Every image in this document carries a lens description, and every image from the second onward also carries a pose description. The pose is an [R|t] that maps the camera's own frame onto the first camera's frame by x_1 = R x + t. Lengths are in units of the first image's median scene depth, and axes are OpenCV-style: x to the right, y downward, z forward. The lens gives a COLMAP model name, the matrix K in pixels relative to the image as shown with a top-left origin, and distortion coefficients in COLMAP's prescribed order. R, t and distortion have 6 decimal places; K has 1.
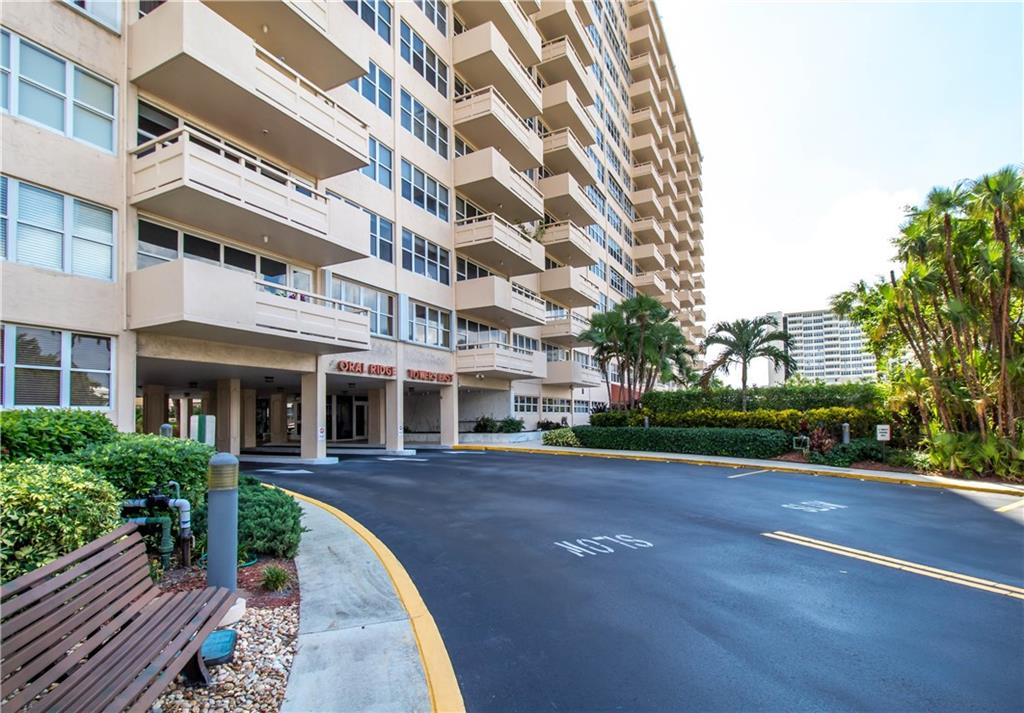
lens RADIAL K [[508.9, 0, 510.4], [0, 508.9, 352.4], [0, 0, 1]] dist [-0.003659, -0.000386]
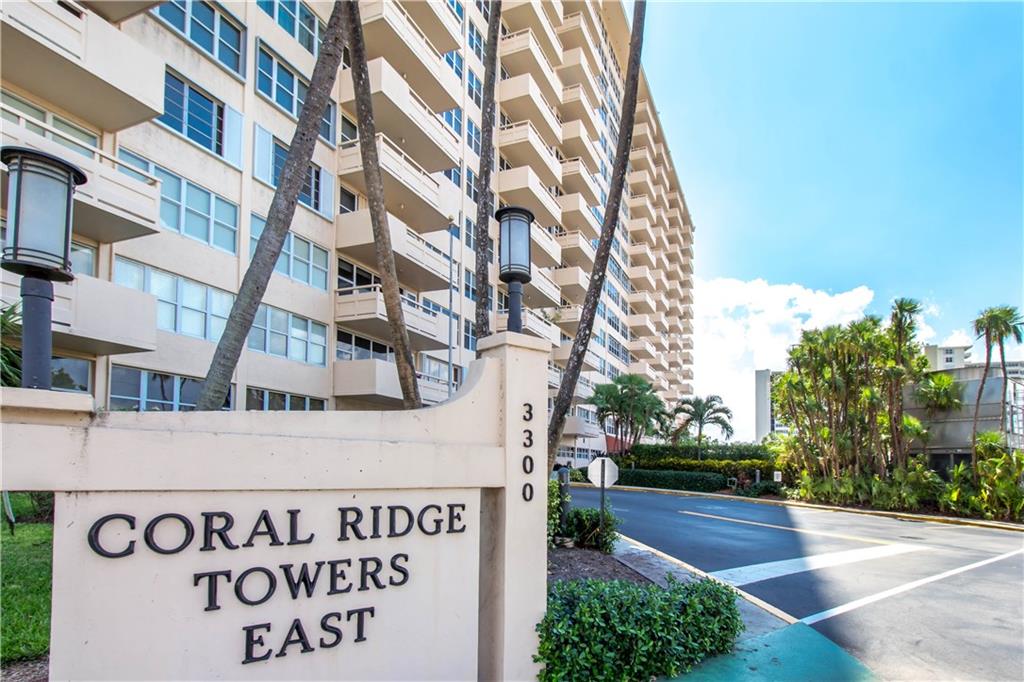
lens RADIAL K [[530.3, 0, 515.7], [0, 530.3, 343.8], [0, 0, 1]] dist [0.006281, 0.000331]
pose [[0.998605, 0.046337, 0.025329, -0.087602], [-0.043751, 0.994558, -0.094558, -0.036372], [-0.029573, 0.093318, 0.995197, -0.384765]]
